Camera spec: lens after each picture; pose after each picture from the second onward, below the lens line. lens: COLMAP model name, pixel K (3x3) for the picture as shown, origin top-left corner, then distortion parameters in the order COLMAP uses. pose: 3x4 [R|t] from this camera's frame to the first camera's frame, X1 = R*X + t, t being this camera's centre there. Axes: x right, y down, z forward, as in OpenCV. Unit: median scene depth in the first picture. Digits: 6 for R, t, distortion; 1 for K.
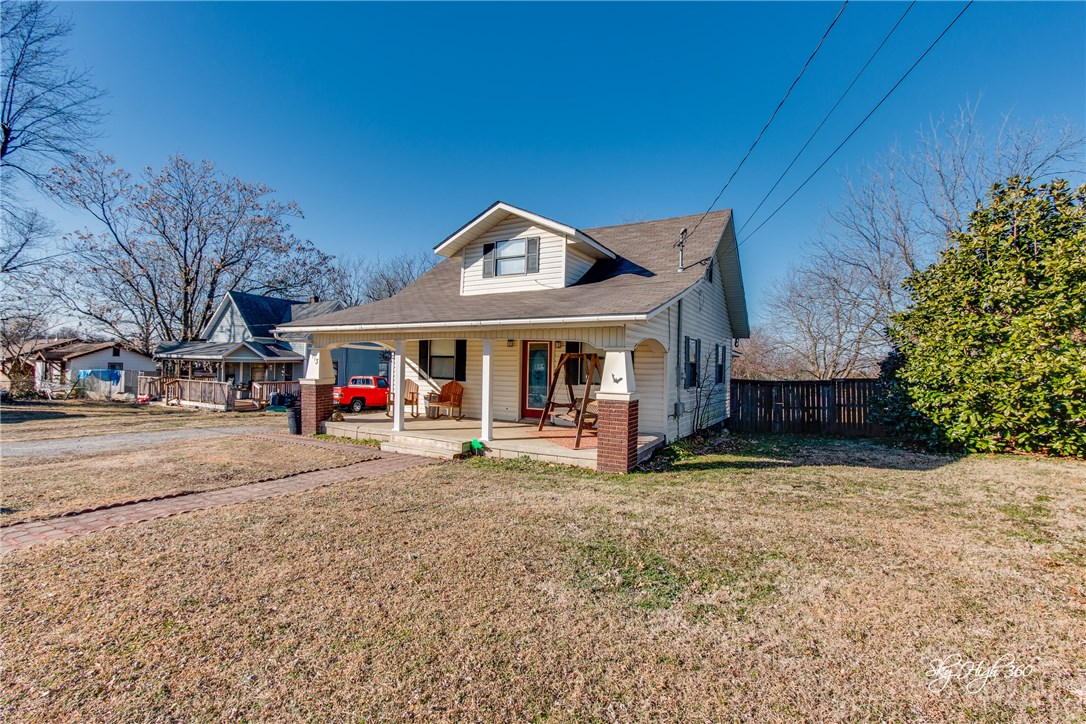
lens RADIAL K [[496.0, 0, 540.6], [0, 496.0, 361.2], [0, 0, 1]] dist [-0.004721, 0.005923]
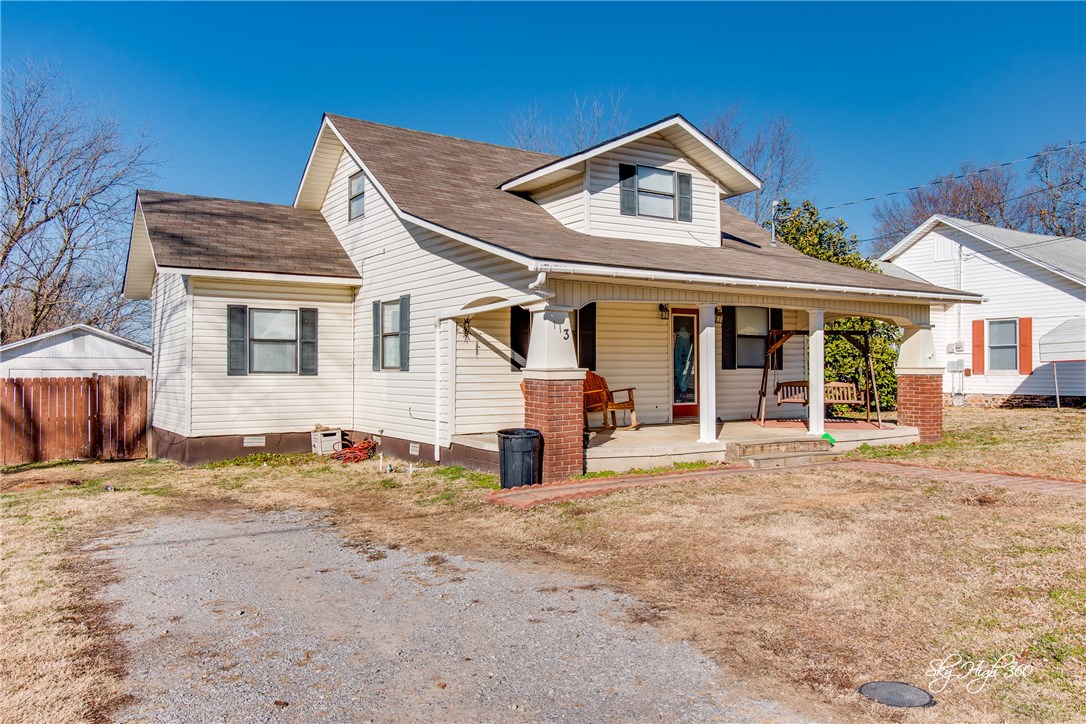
lens RADIAL K [[781.4, 0, 540.7], [0, 781.4, 358.5], [0, 0, 1]] dist [-0.002548, 0.001284]
pose [[0.486383, -0.006966, 0.873718, -1.138362], [0.006402, 0.999970, 0.004409, 0.021528], [-0.873722, 0.003449, 0.486413, 0.614653]]
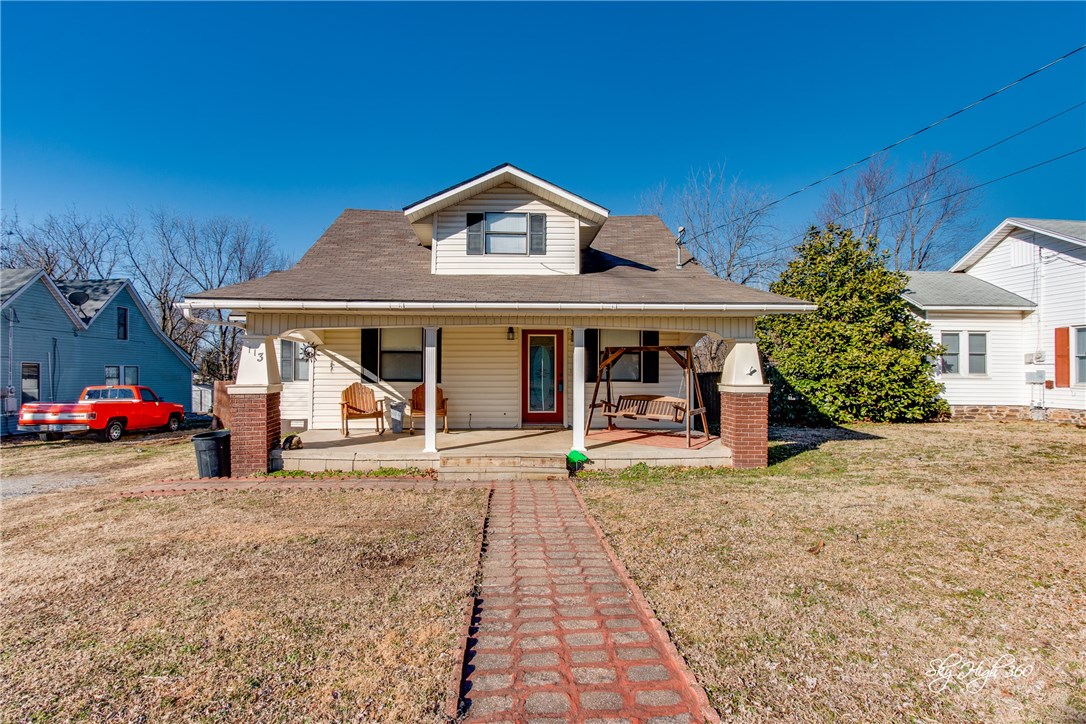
lens RADIAL K [[496.0, 0, 539.7], [0, 496.0, 362.9], [0, 0, 1]] dist [-0.004721, 0.005923]
pose [[0.844479, -0.006722, 0.535546, -0.473364], [0.009179, 0.999956, -0.001922, 0.012322], [-0.535510, 0.006539, 0.844504, 0.267901]]
